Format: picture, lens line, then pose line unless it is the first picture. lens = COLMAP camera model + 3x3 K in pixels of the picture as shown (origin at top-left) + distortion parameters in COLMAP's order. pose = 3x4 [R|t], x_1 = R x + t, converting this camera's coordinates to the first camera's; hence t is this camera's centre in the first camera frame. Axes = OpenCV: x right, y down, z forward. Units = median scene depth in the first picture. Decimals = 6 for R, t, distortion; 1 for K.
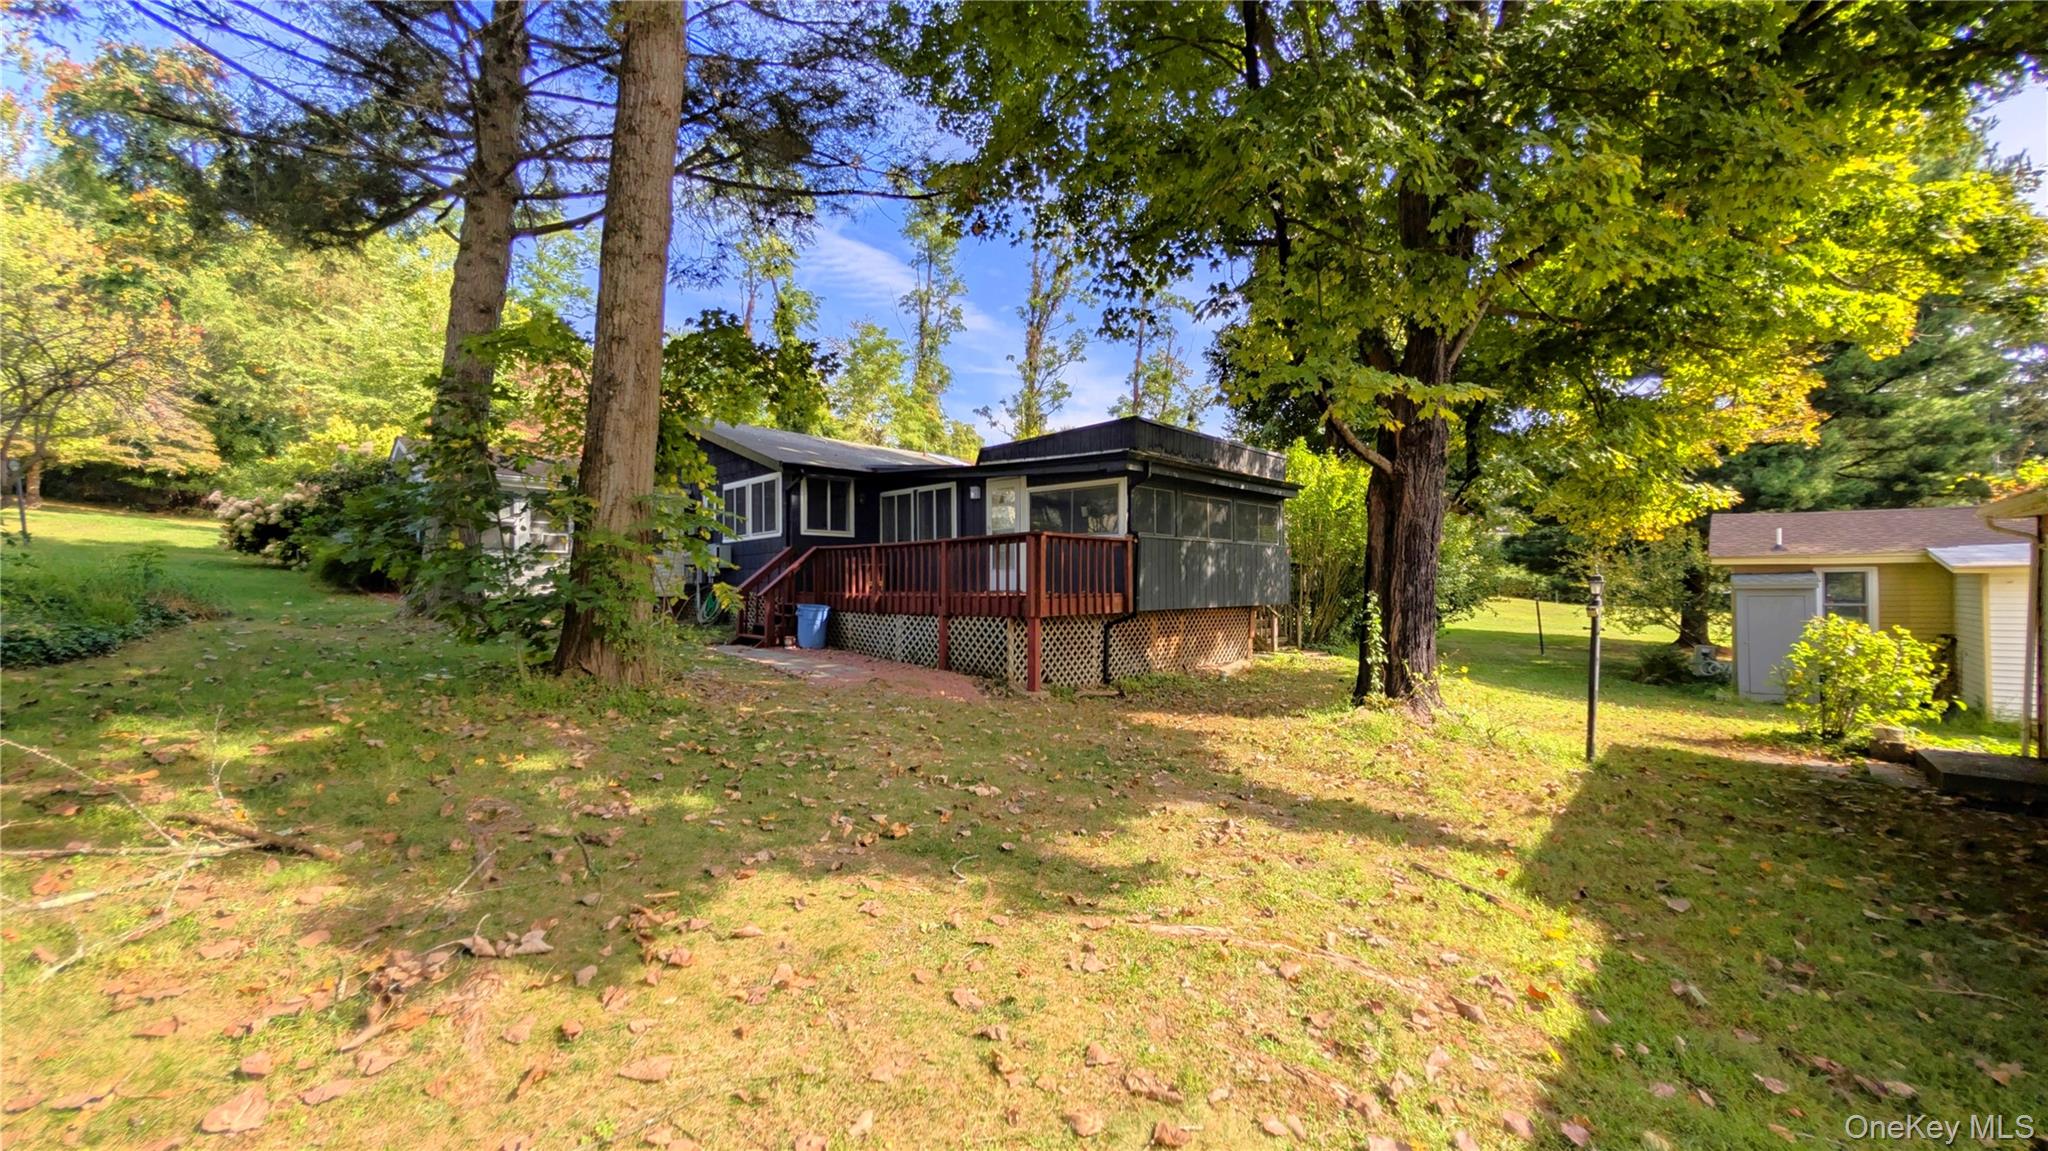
lens RADIAL K [[774.8, 0, 1018.4], [0, 774.8, 579.6], [0, 0, 1]] dist [0.000121, 0.000010]
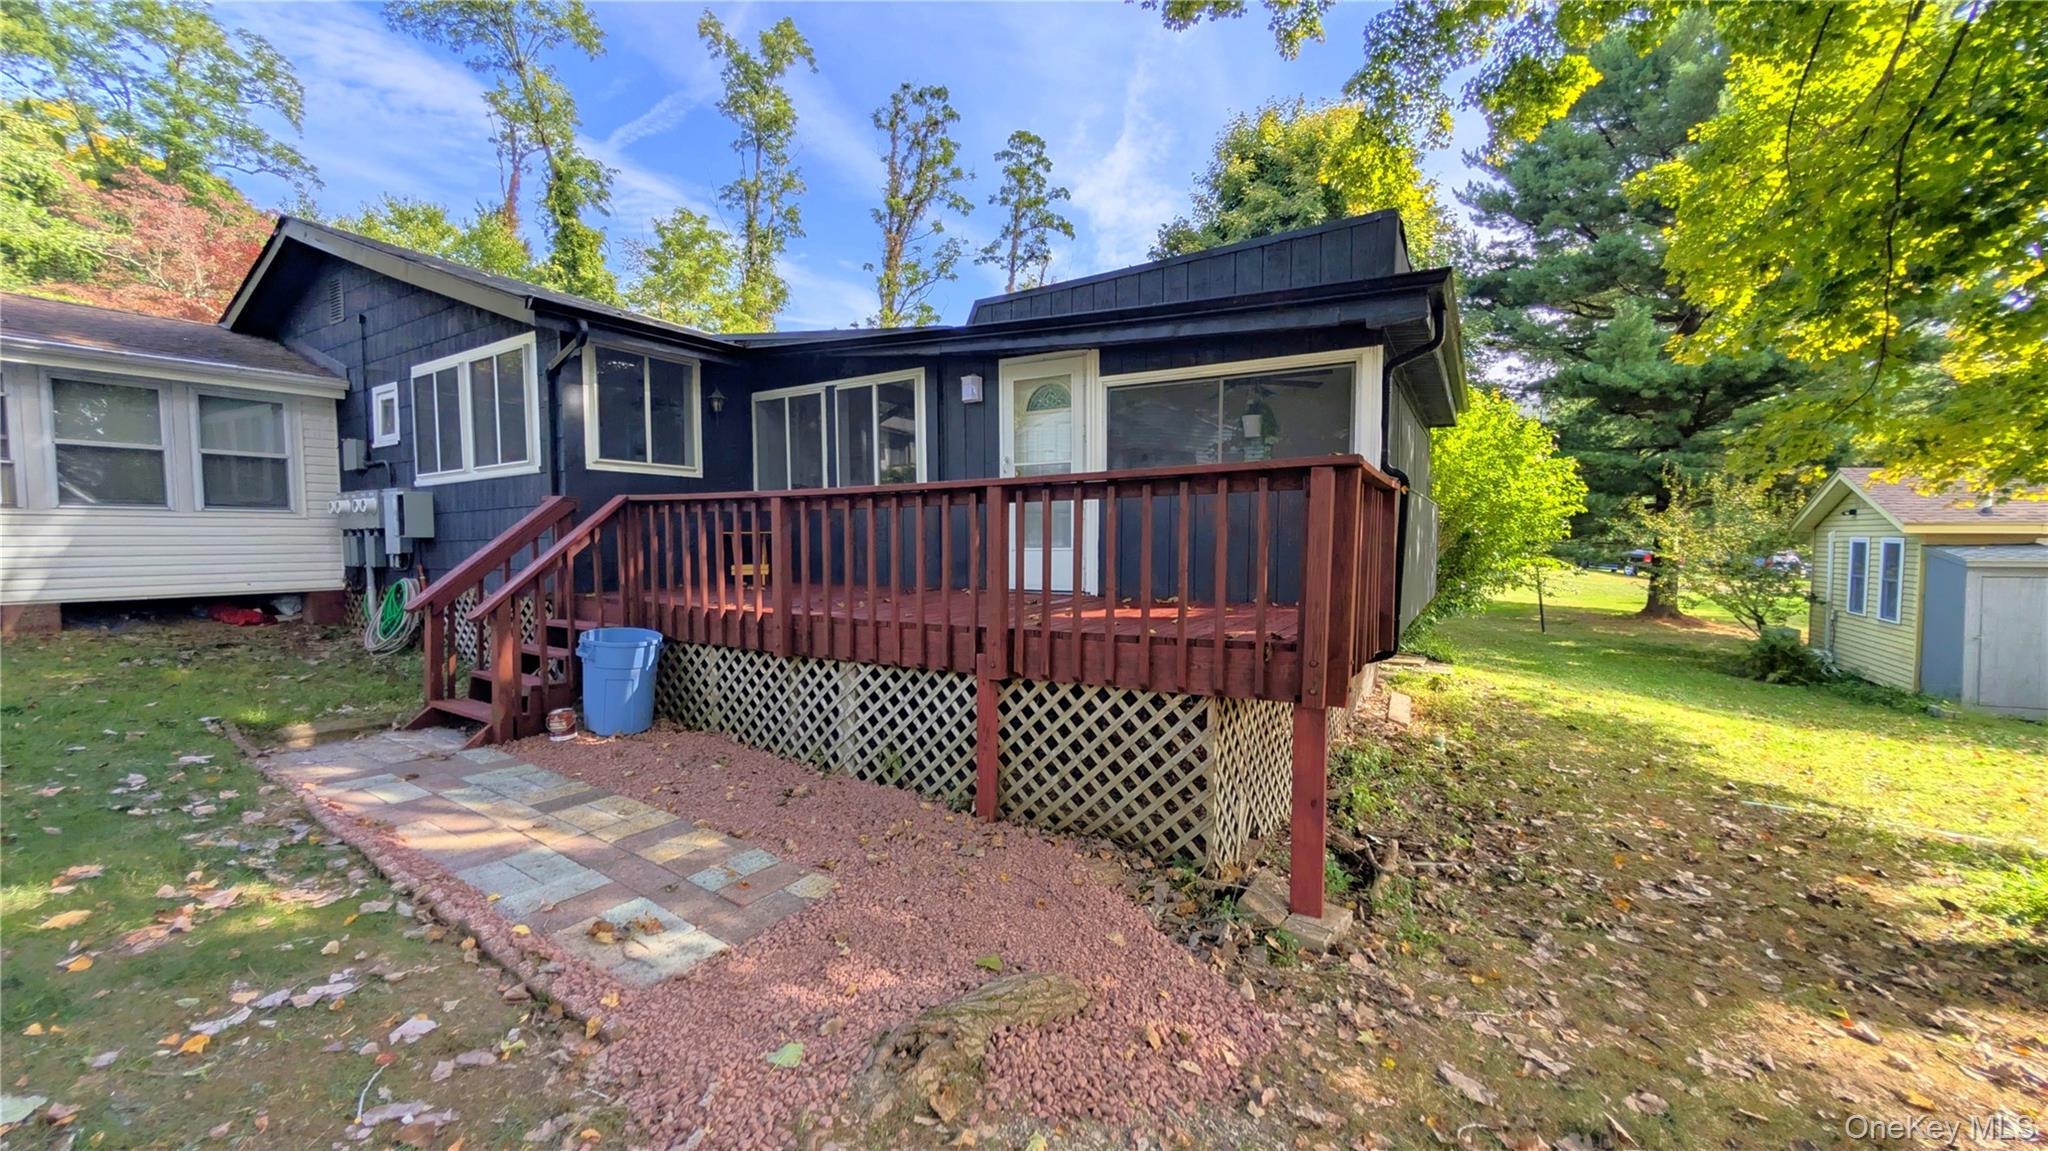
lens RADIAL K [[774.8, 0, 1018.4], [0, 774.8, 579.6], [0, 0, 1]] dist [0.000121, 0.000010]
pose [[0.975527, -0.012748, 0.219508, -0.124088], [-0.000599, 0.998160, 0.060634, -0.019462], [-0.219877, -0.059282, 0.973725, 0.462572]]
